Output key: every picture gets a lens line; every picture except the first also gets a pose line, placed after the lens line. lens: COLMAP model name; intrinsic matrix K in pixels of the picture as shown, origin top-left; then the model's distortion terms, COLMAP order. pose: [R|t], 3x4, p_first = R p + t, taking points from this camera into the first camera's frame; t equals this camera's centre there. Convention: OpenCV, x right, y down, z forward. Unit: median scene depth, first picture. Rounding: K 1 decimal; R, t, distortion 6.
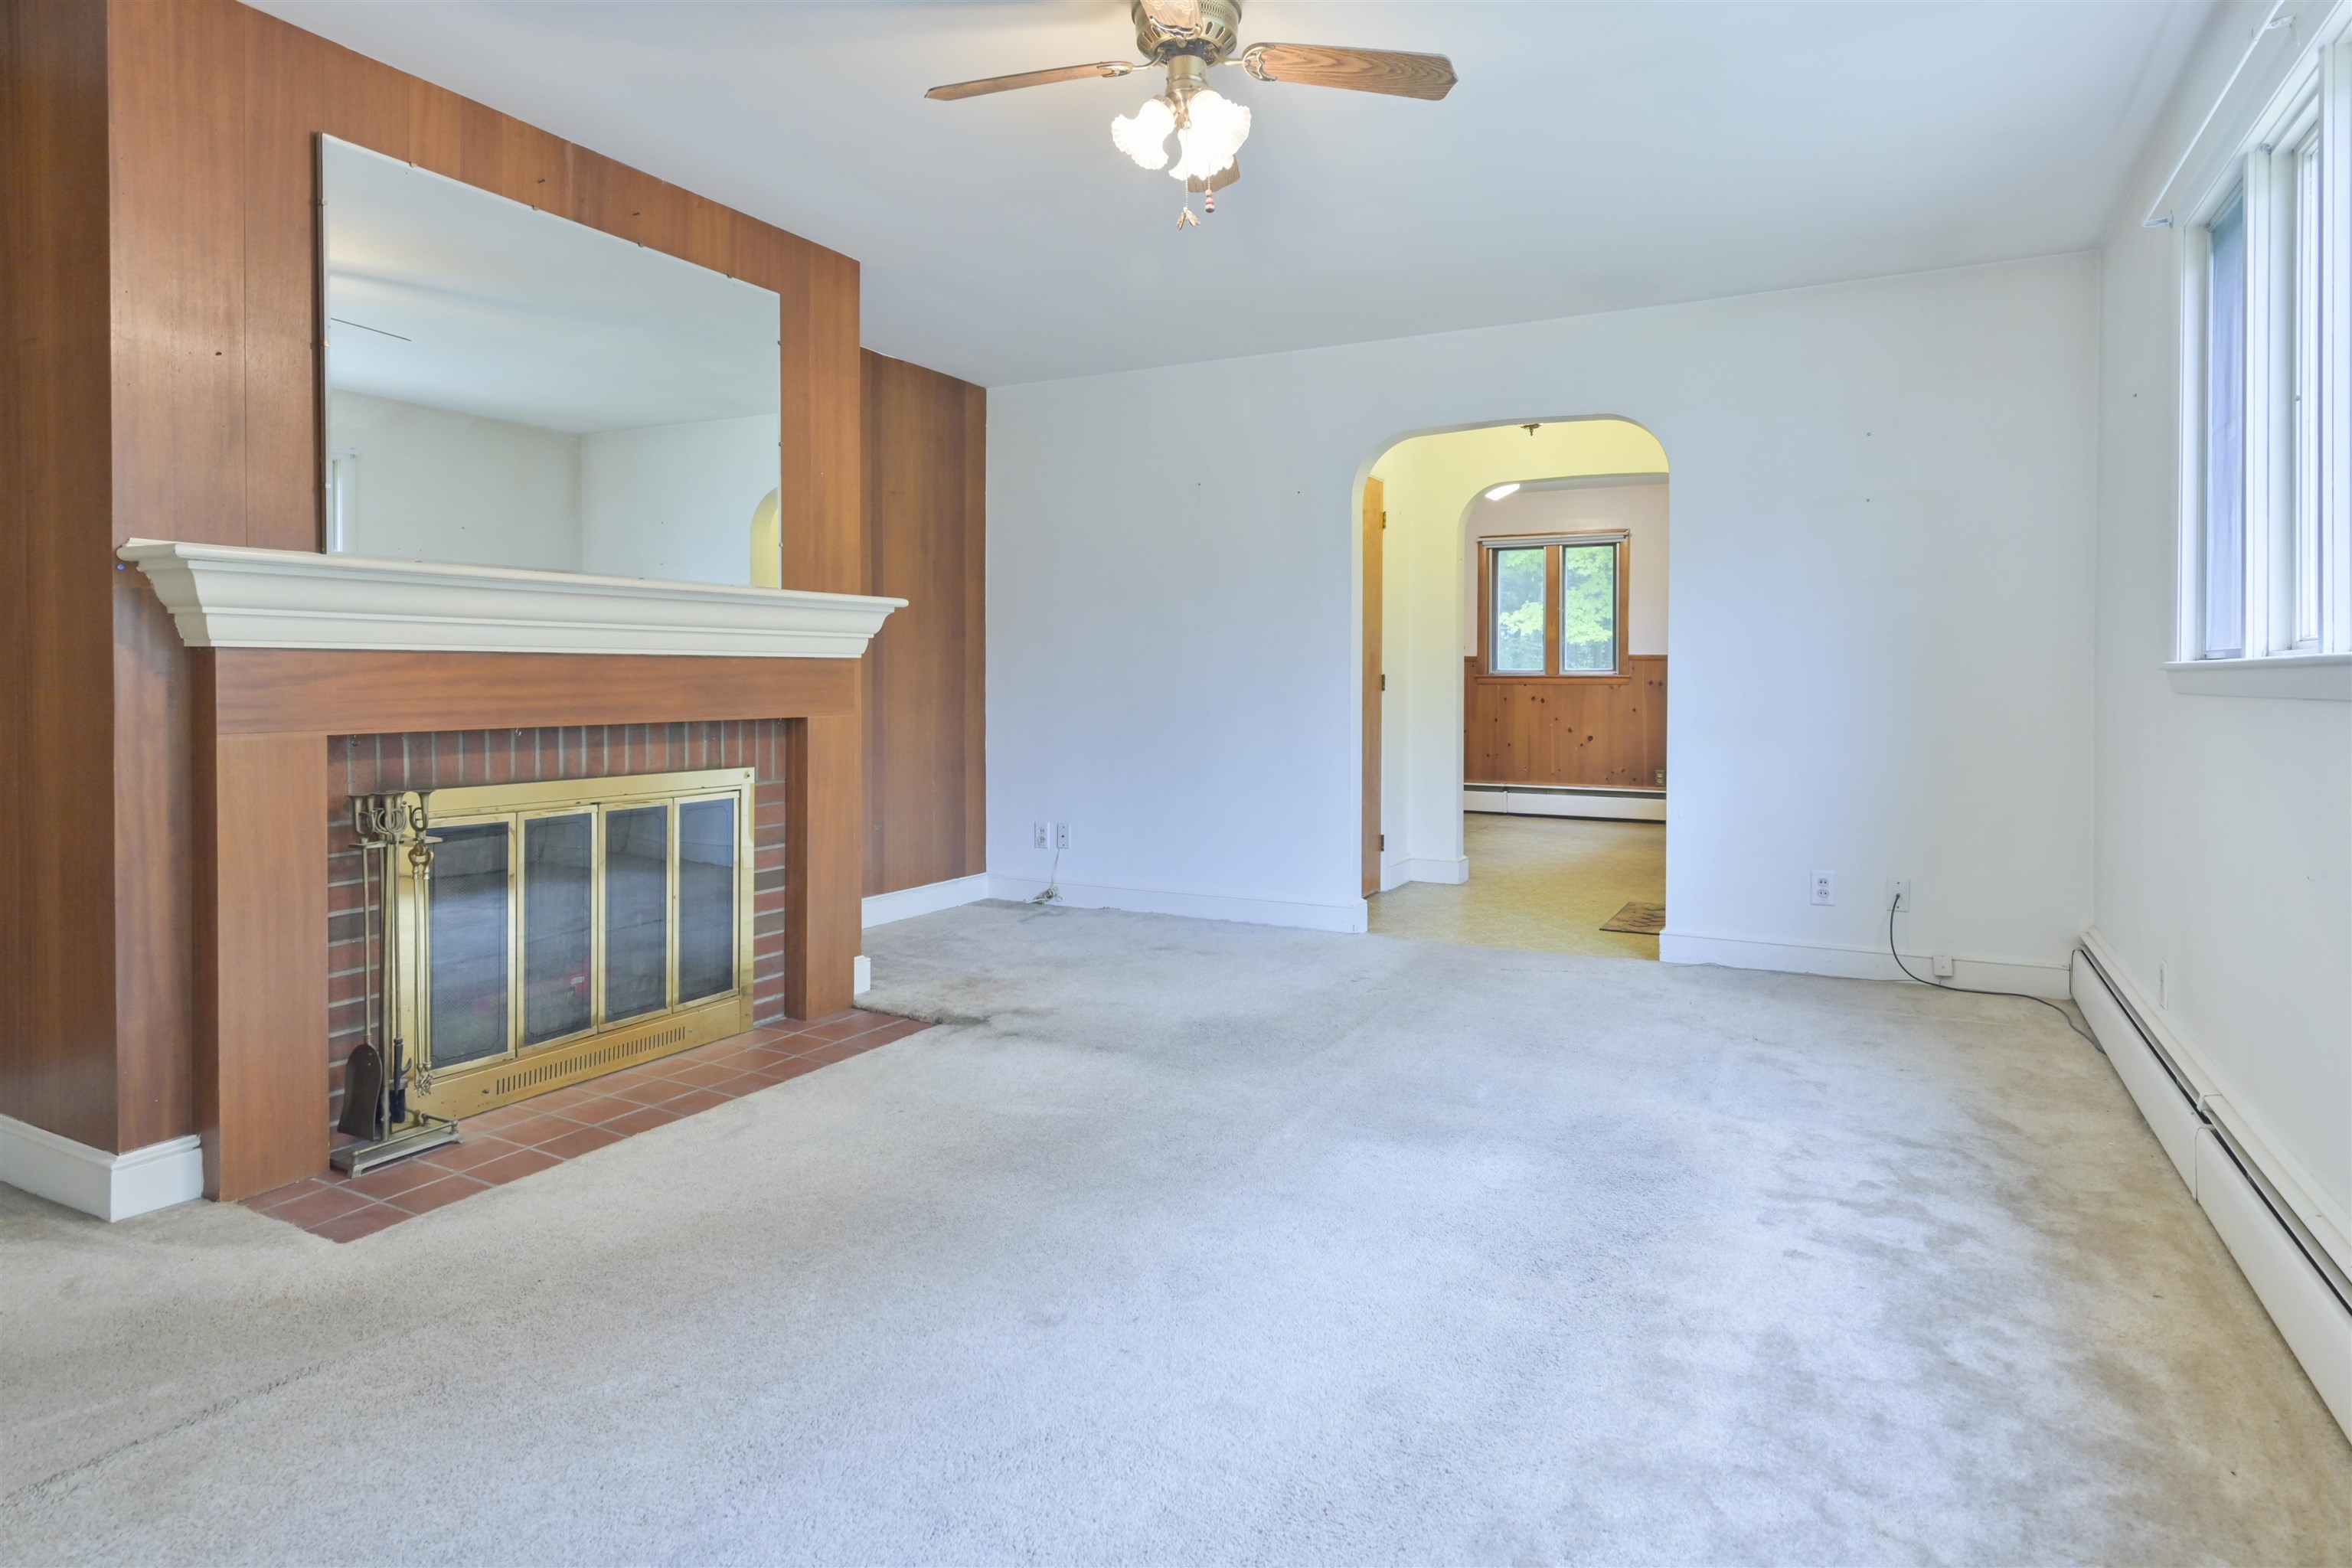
lens RADIAL K [[1303.7, 0, 1178.6], [0, 1303.7, 734.9], [0, 0, 1]] dist [0.002325, 0.000677]
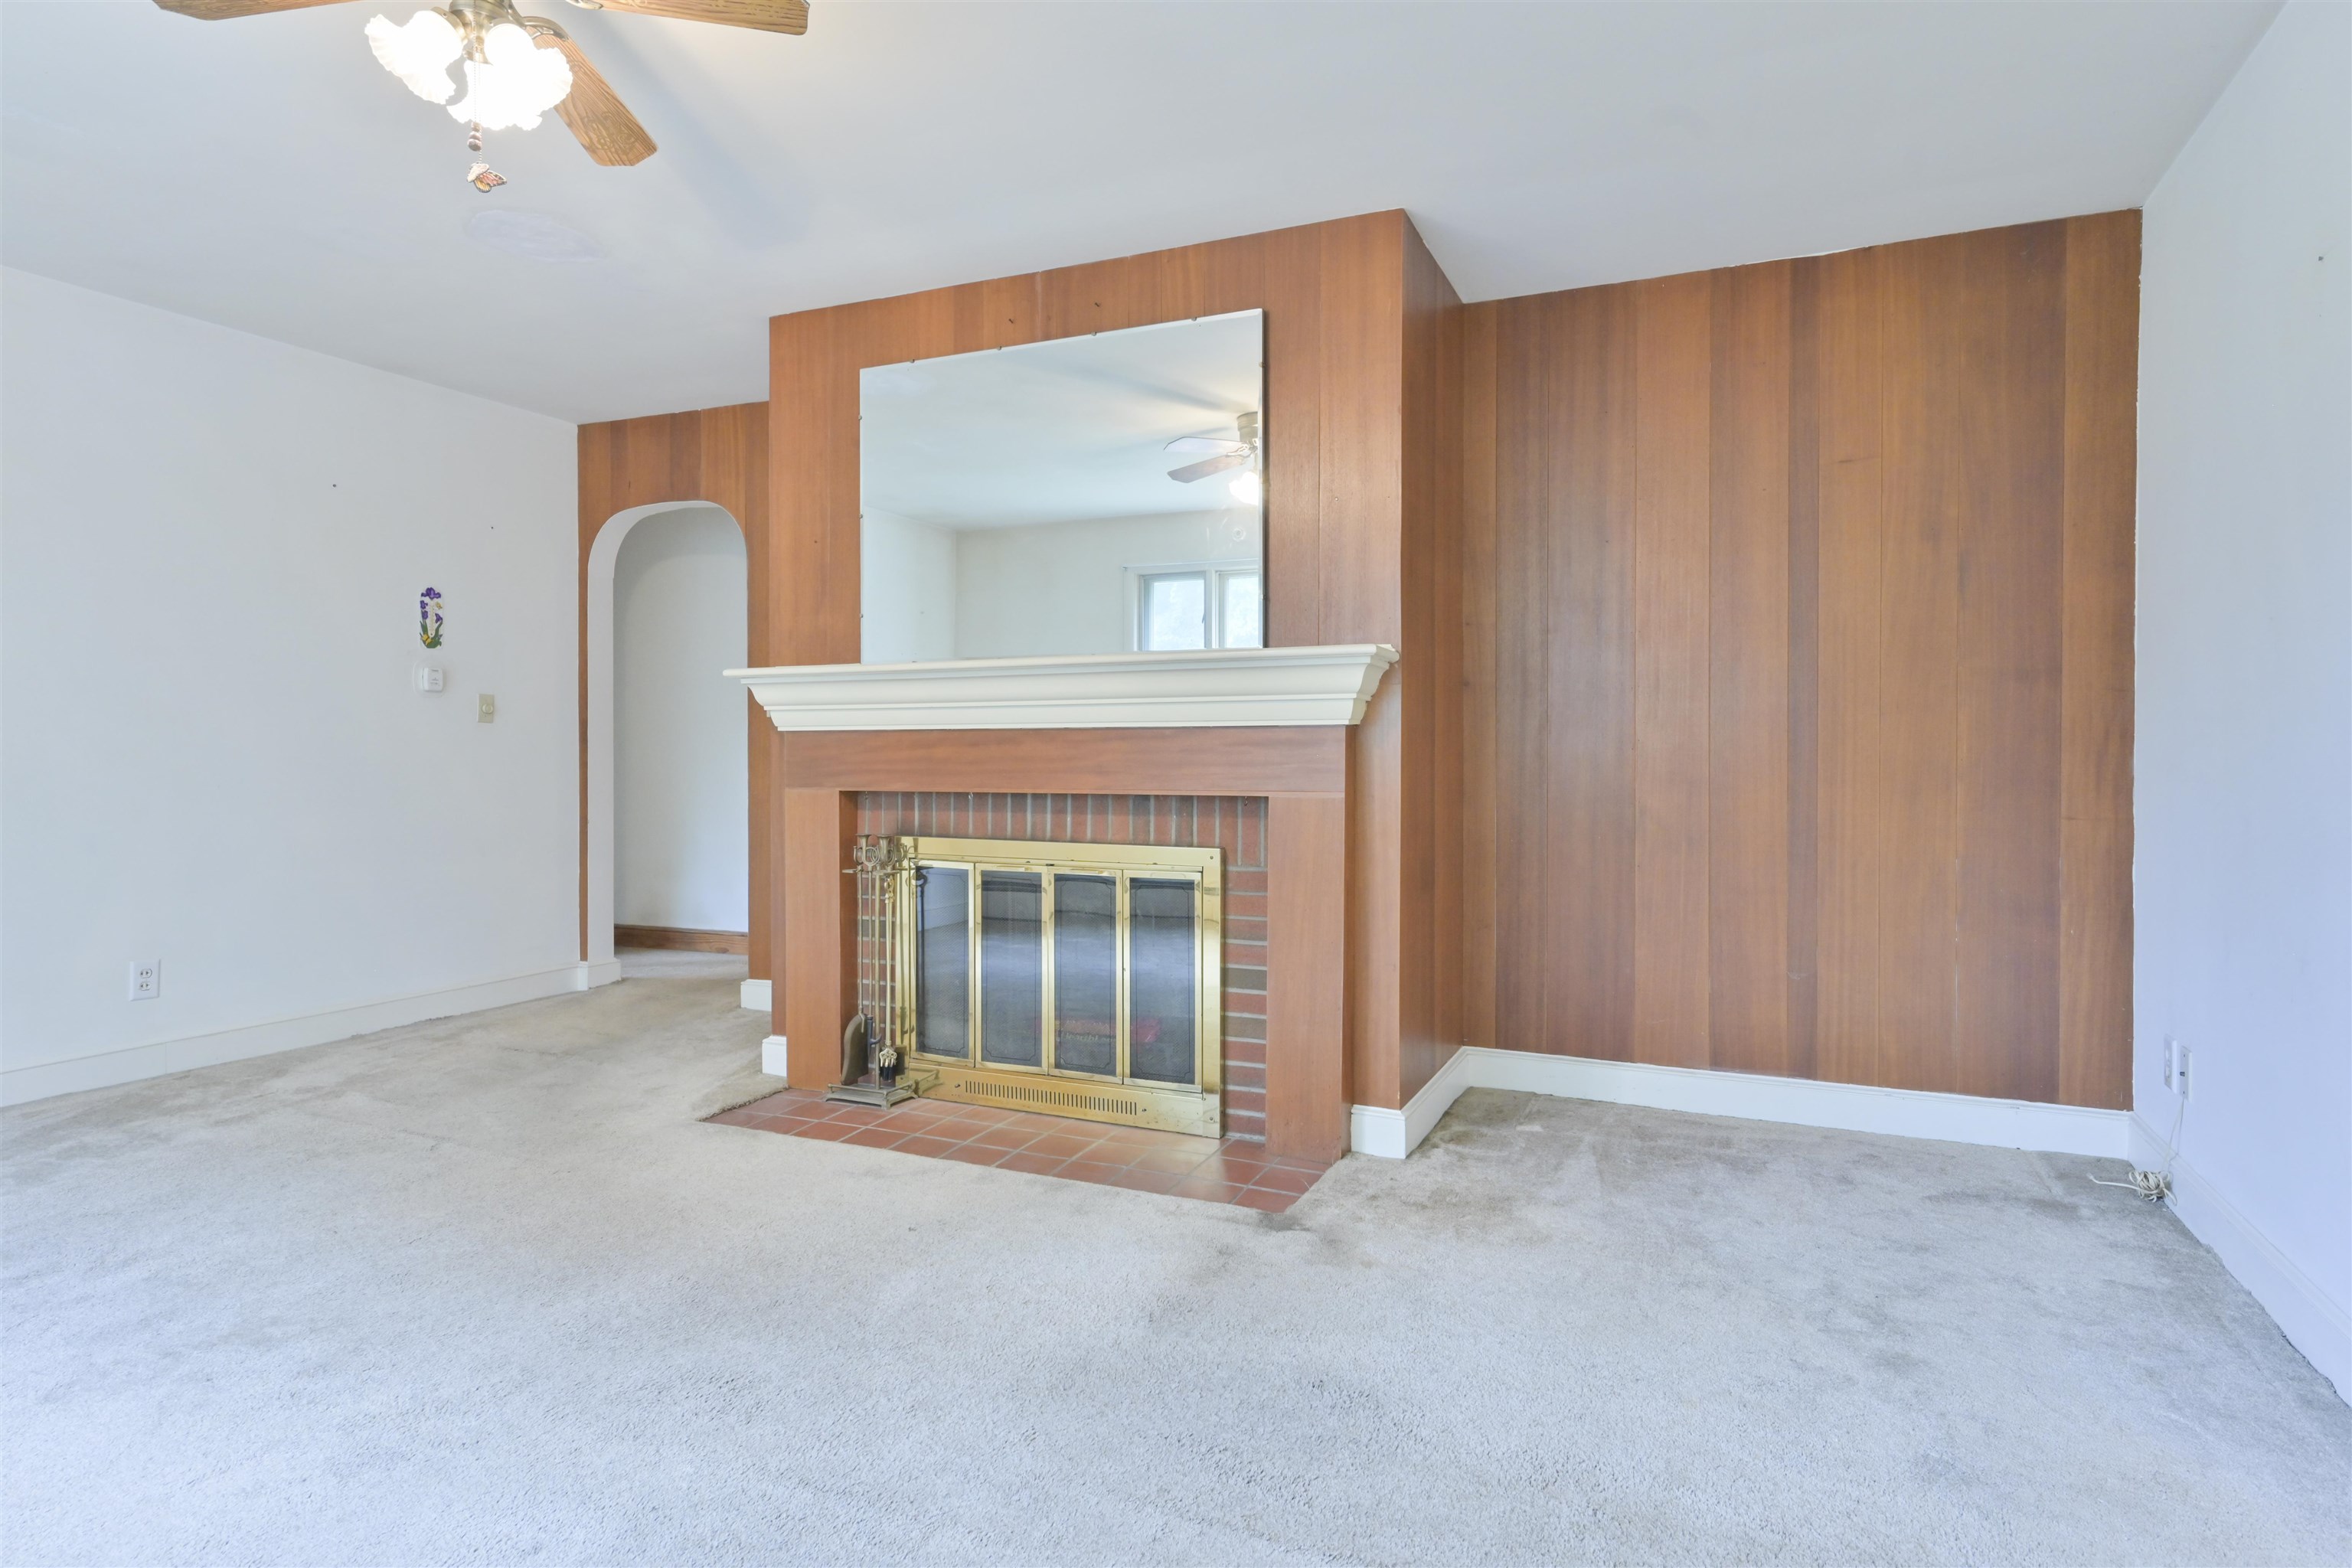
lens RADIAL K [[1266.7, 0, 1176.0], [0, 1266.7, 784.0], [0, 0, 1]] dist [-0.000949, 0.000268]
pose [[0.070916, 0.028139, -0.997085, 0.612444], [-0.042197, 0.998792, 0.025186, -0.046169], [0.996589, 0.040288, 0.072017, 1.014229]]
